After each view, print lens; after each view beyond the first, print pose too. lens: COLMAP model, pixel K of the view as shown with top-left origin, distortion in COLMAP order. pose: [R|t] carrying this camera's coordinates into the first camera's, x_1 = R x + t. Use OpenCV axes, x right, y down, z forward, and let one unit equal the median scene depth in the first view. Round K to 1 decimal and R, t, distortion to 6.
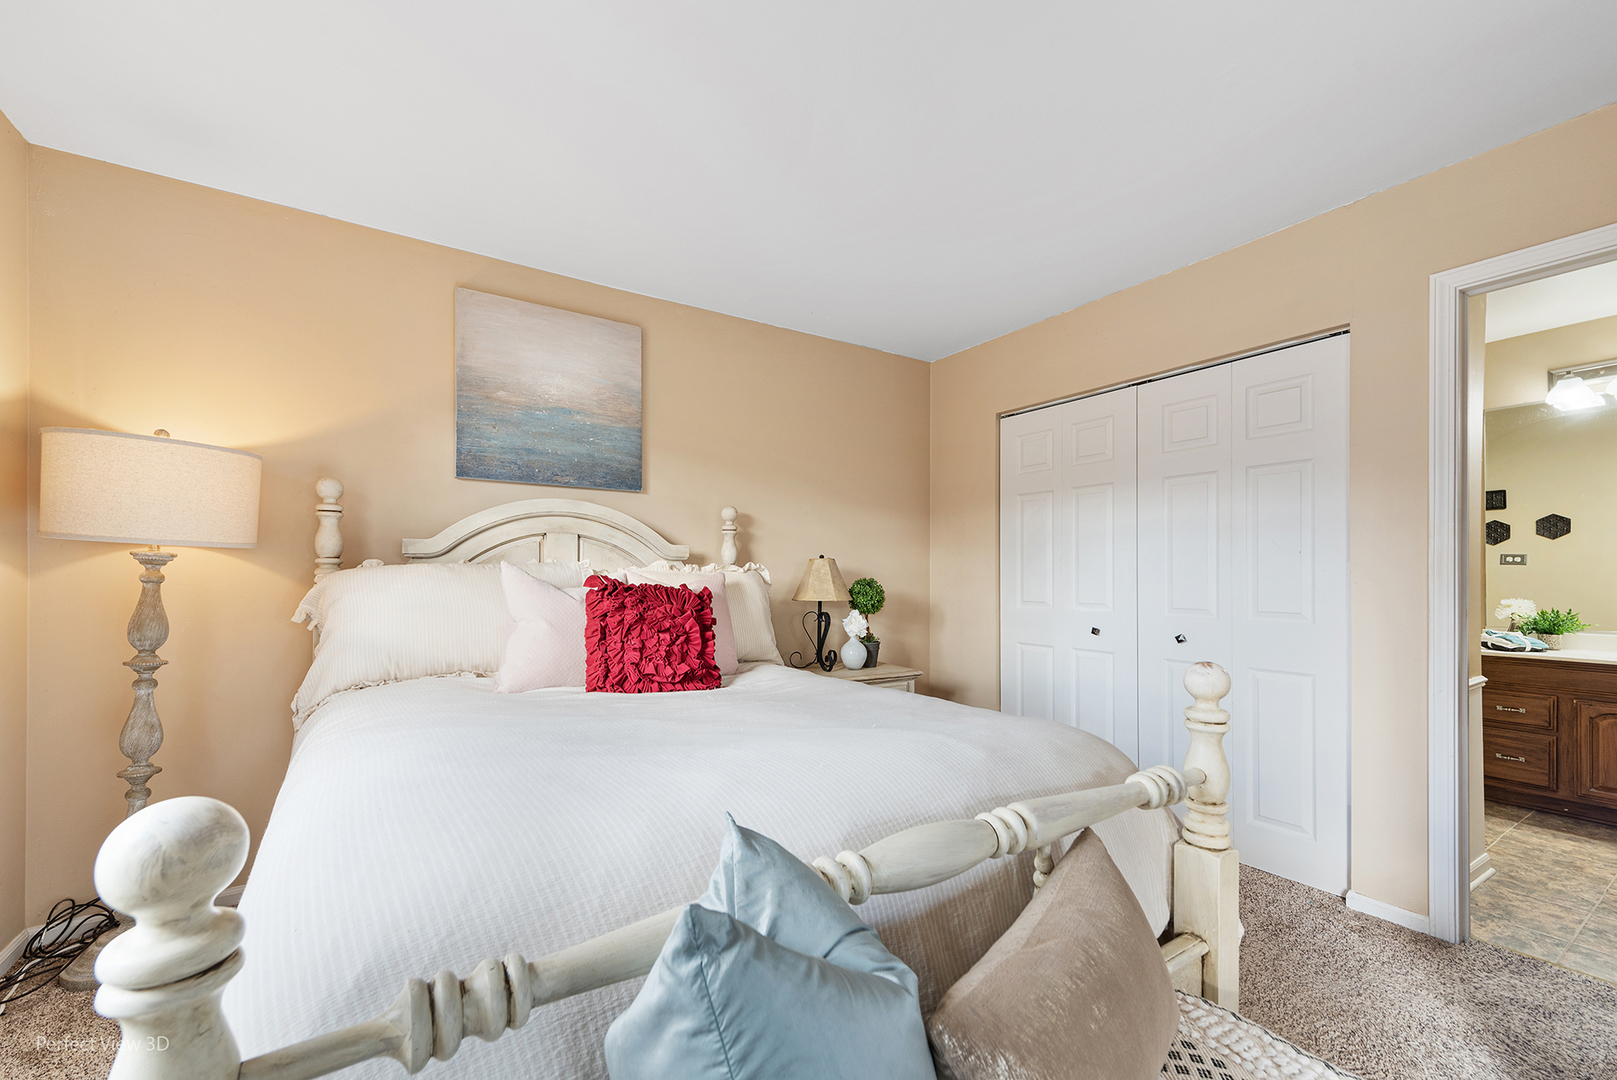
lens RADIAL K [[663.7, 0, 798.4], [0, 663.7, 566.6], [0, 0, 1]] dist [0.016881, 0.000106]
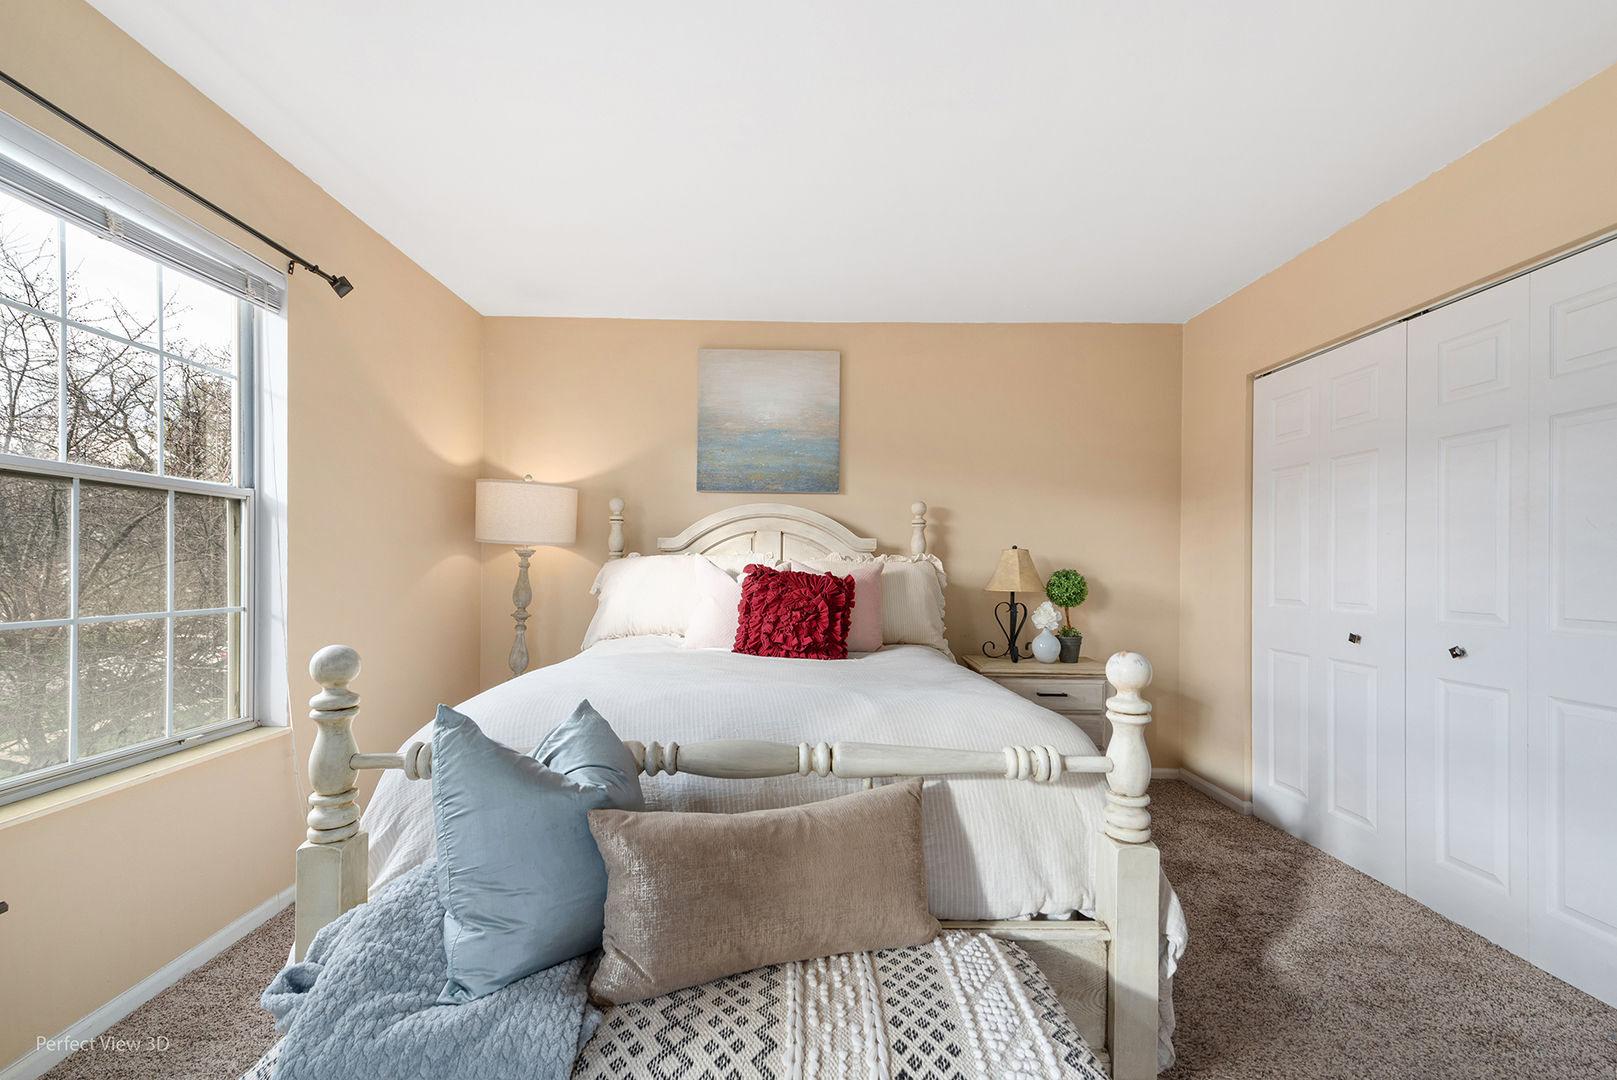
lens RADIAL K [[700.0, 0, 809.3], [0, 700.0, 552.3], [0, 0, 1]] dist [0.018012, -0.000062]
pose [[0.845037, -0.006378, -0.534669, 0.417541], [0.001239, 0.999950, -0.009970, 0.003470], [0.534706, 0.007763, 0.845003, -0.066893]]
